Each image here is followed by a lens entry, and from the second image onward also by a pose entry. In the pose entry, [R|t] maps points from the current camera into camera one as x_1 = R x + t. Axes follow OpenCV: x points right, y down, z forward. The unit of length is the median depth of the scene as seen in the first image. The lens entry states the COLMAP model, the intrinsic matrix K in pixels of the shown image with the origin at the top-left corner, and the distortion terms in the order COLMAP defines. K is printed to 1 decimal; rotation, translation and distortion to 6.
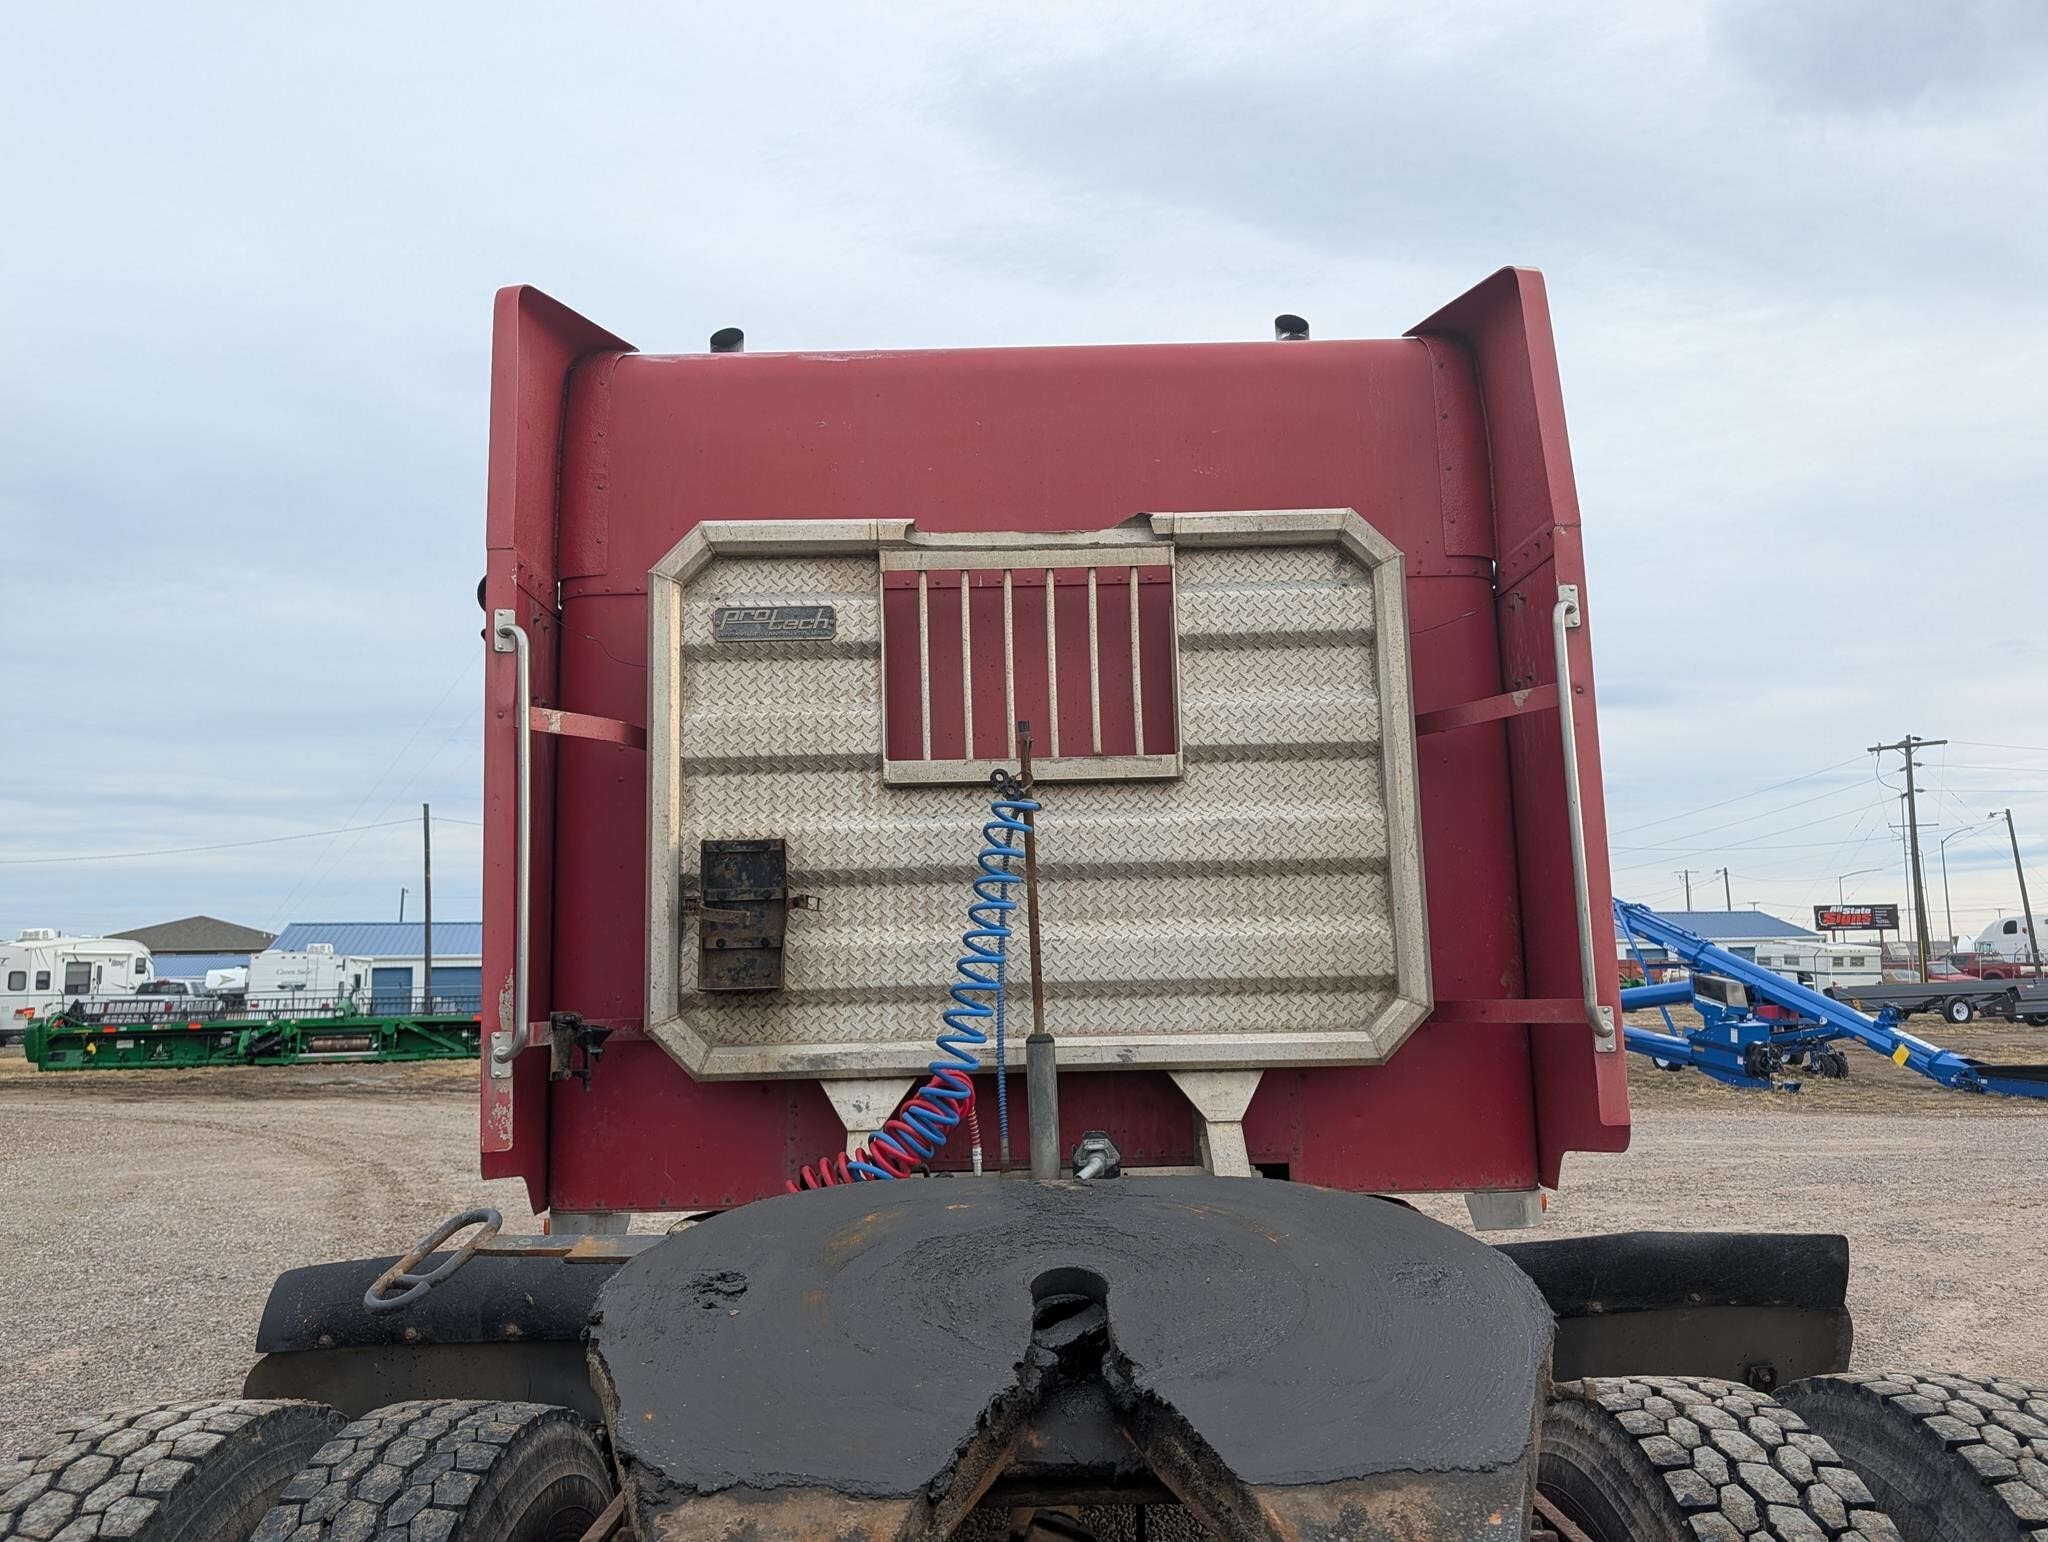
lens RADIAL K [[1475.5, 0, 1016.0], [0, 1475.5, 781.2], [0, 0, 1]] dist [0.027094, -0.027910]
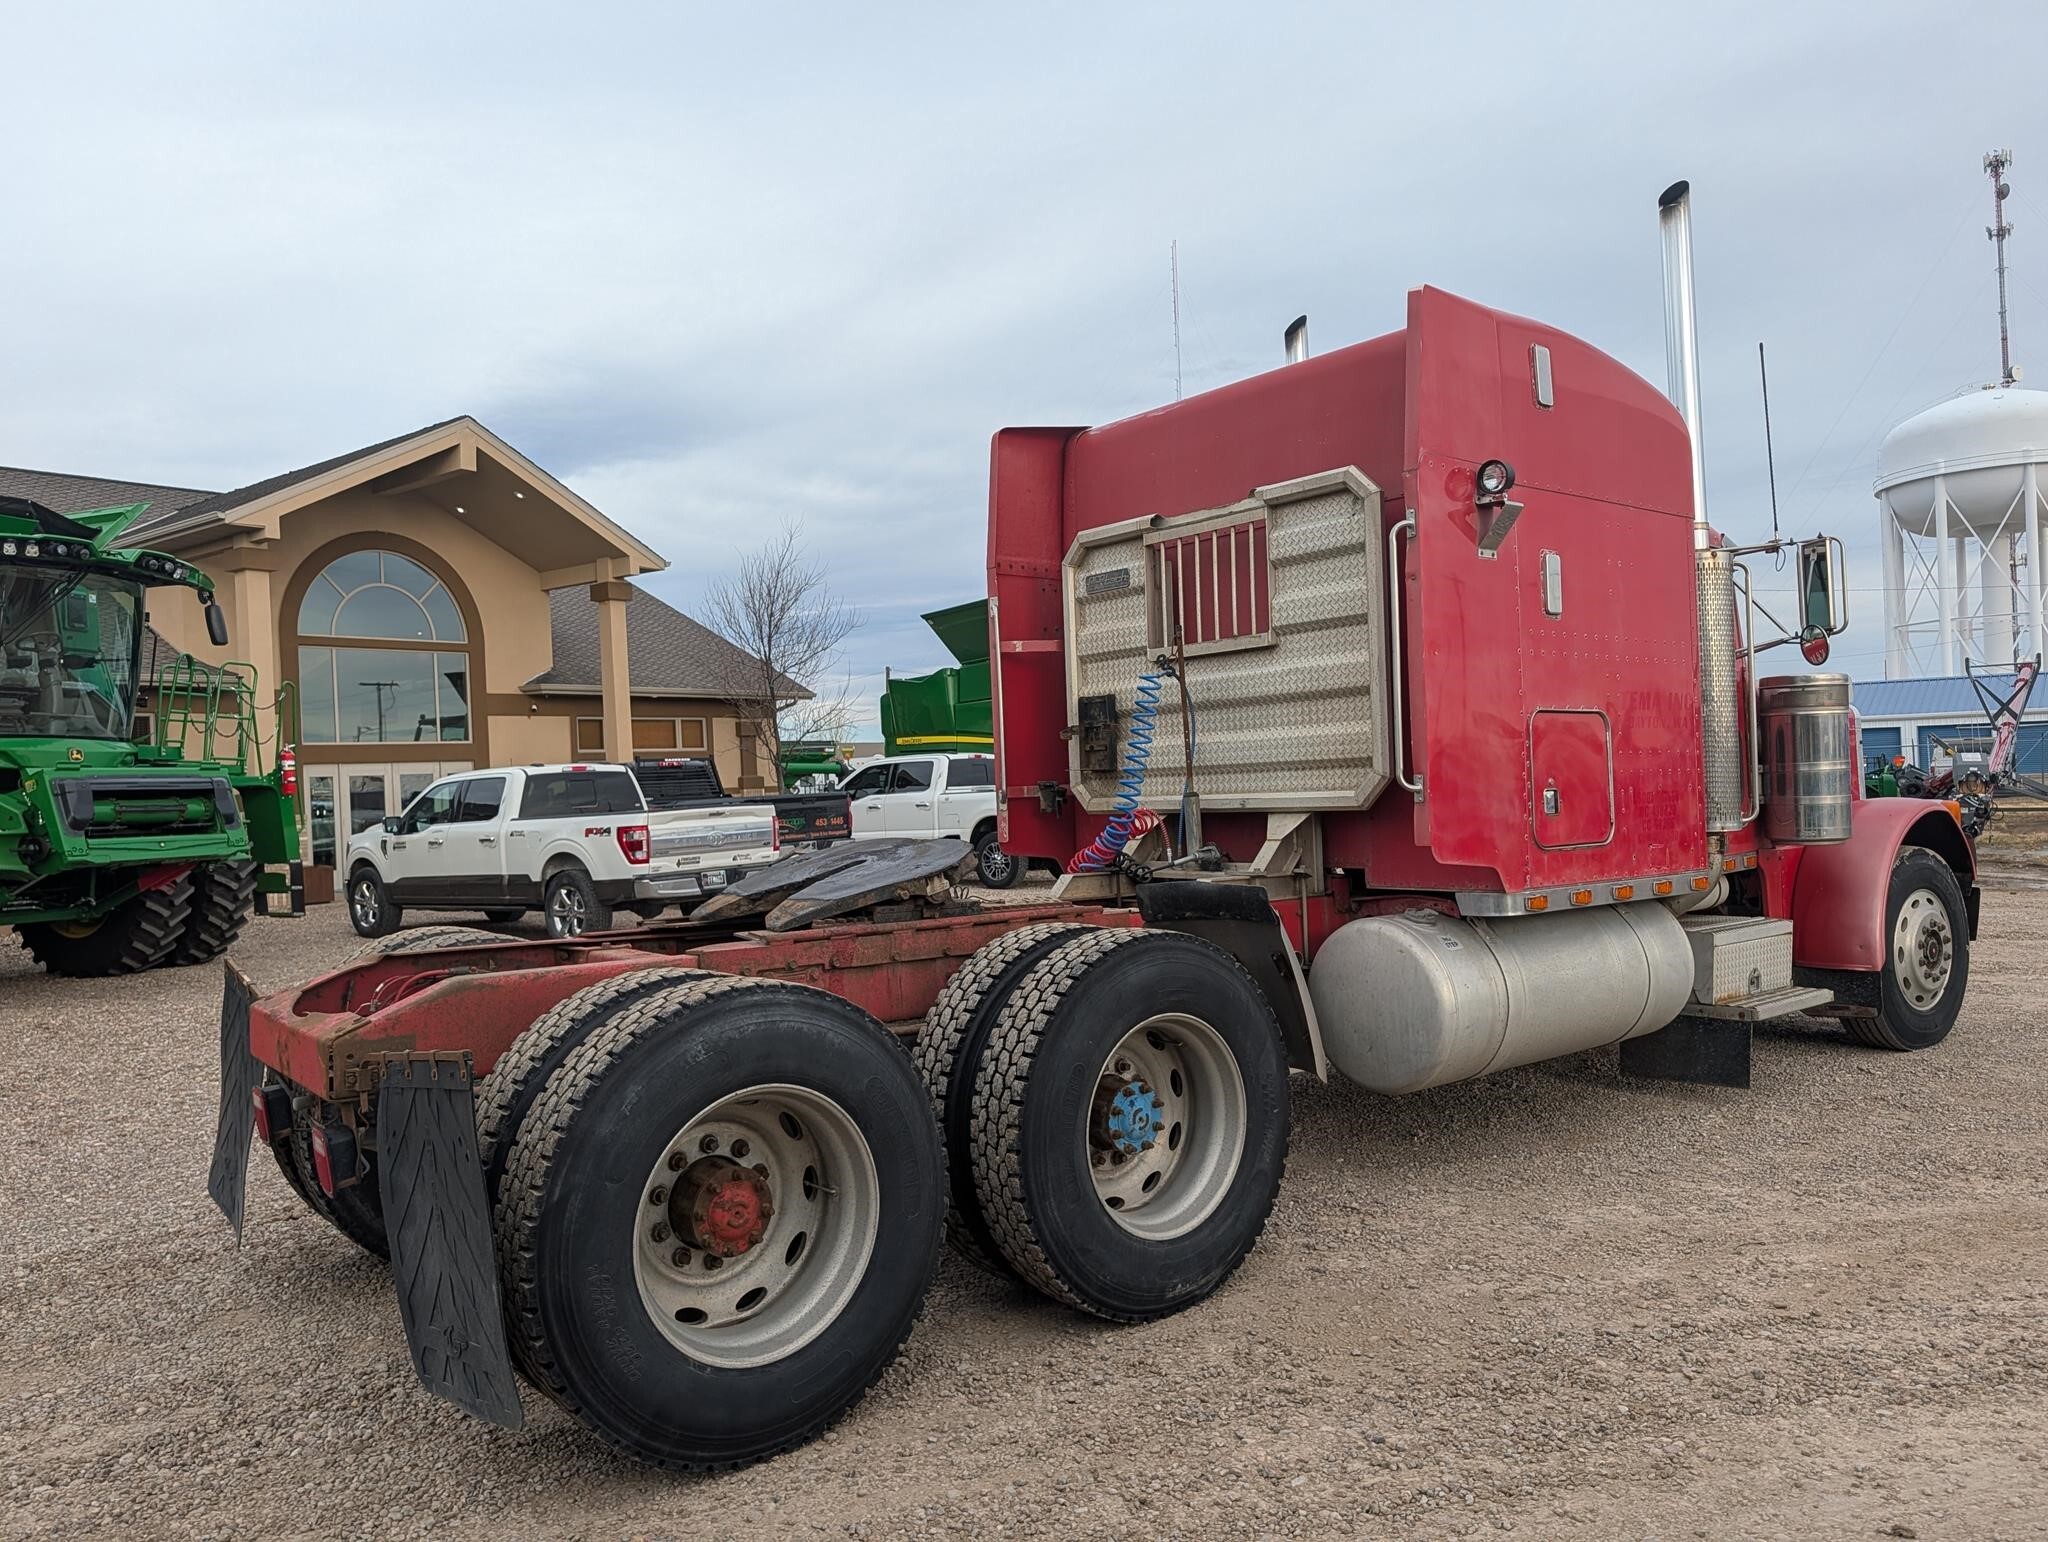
lens RADIAL K [[1475.5, 0, 1016.0], [0, 1475.5, 781.2], [0, 0, 1]] dist [0.027094, -0.027910]
pose [[0.622200, -0.005121, -0.782842, 1.274942], [0.126855, 0.987422, 0.094365, -0.046524], [0.772512, -0.158021, 0.615024, -0.314688]]
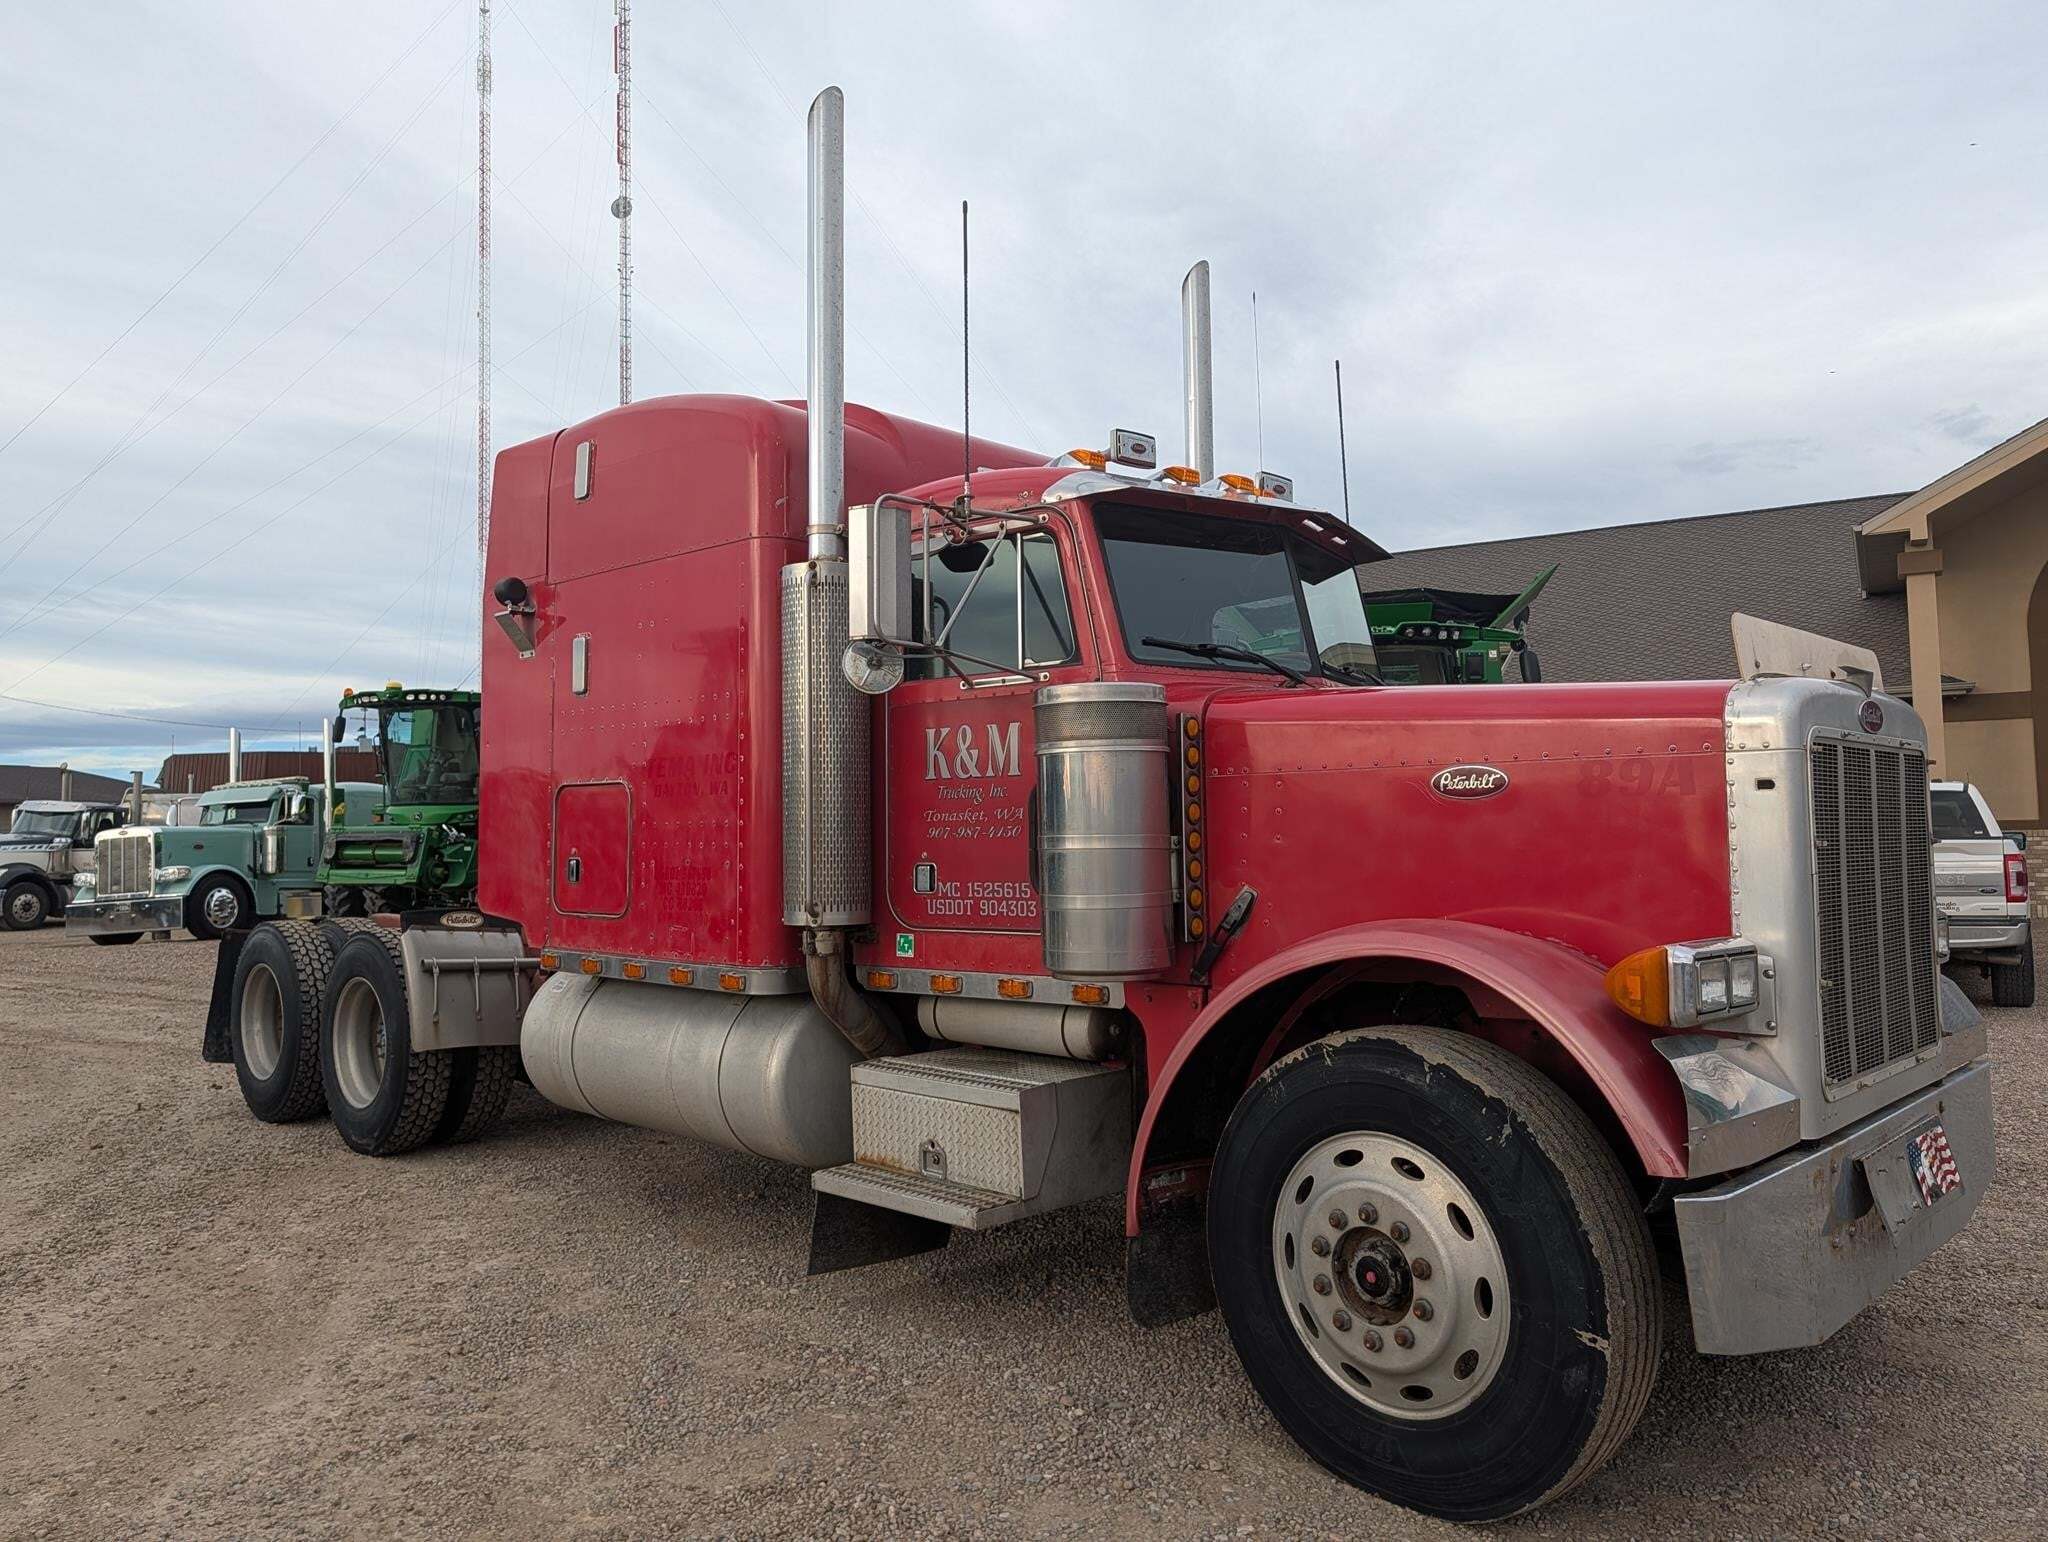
lens RADIAL K [[1475.5, 0, 1016.0], [0, 1475.5, 781.2], [0, 0, 1]] dist [0.027094, -0.027910]
pose [[-0.700236, -0.000691, -0.713911, 1.242277], [0.121449, 0.985308, -0.120076, 0.368686], [0.703505, -0.170786, -0.689865, 2.694837]]
